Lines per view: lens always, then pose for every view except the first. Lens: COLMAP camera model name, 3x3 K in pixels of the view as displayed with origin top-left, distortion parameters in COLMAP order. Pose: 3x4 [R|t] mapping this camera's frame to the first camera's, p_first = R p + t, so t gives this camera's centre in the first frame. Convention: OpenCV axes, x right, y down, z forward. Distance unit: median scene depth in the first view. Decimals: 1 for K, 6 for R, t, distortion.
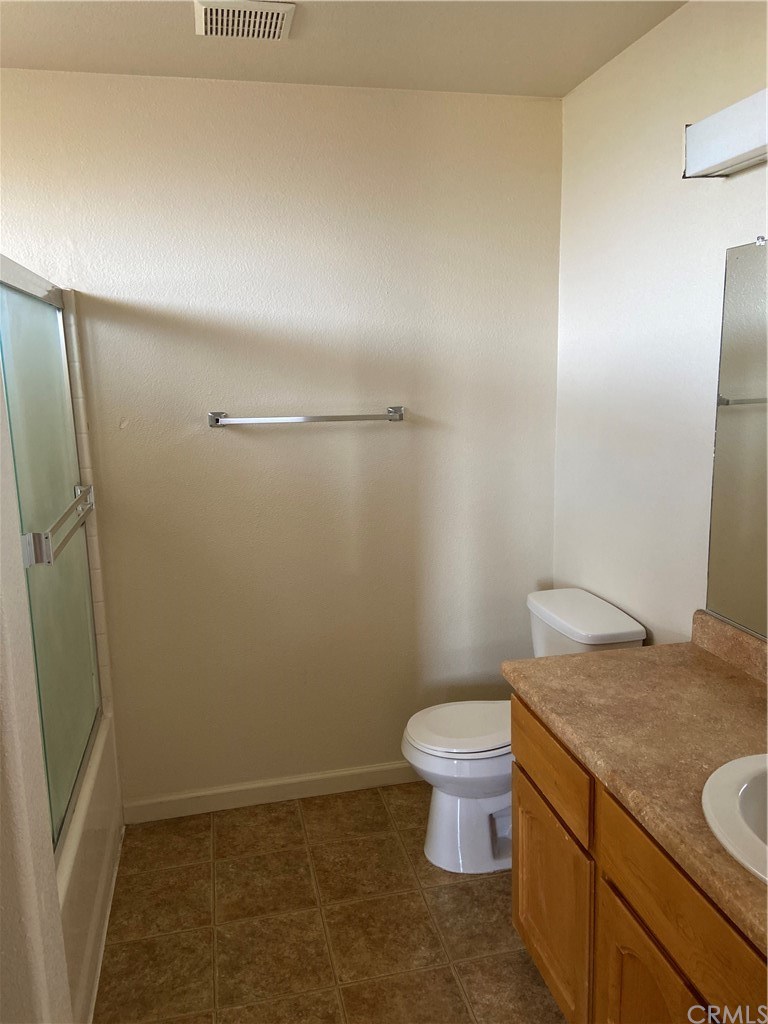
lens RADIAL K [[764.0, 0, 384.0], [0, 764.0, 512.0], [0, 0, 1]] dist [0.126580, -0.164112]
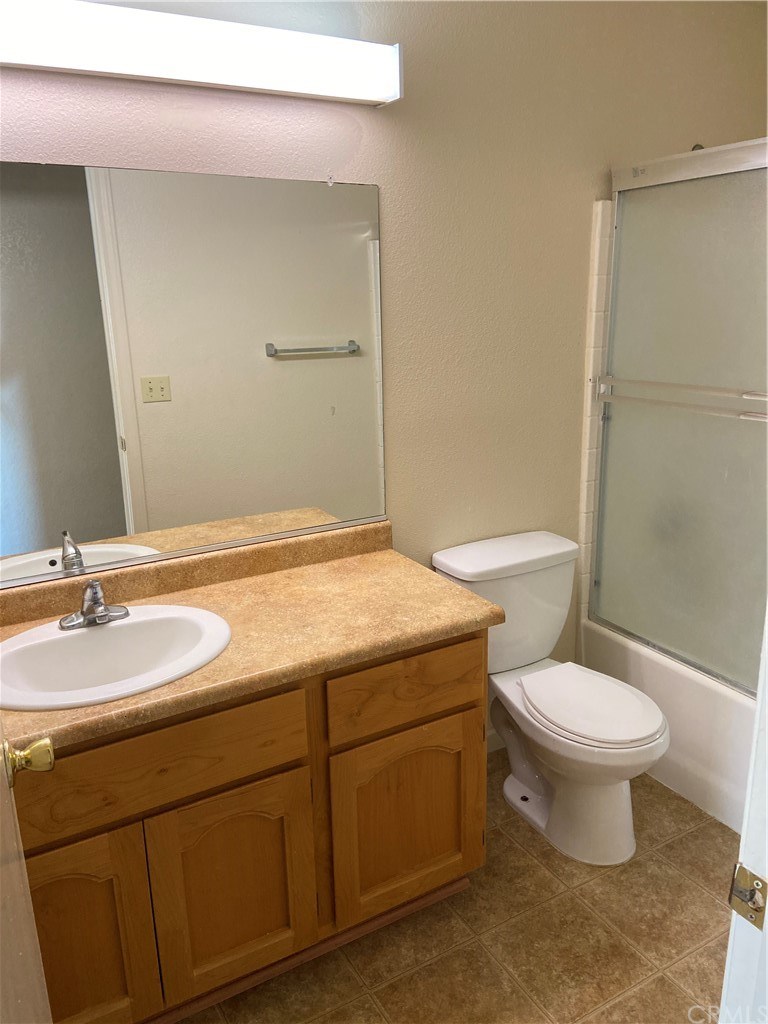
lens RADIAL K [[764.0, 0, 384.0], [0, 764.0, 512.0], [0, 0, 1]] dist [0.126580, -0.164112]
pose [[-0.290043, -0.245151, 0.925082, -0.675763], [0.197512, 0.930489, 0.308510, -0.218614], [-0.936410, 0.272196, -0.221462, 1.158433]]
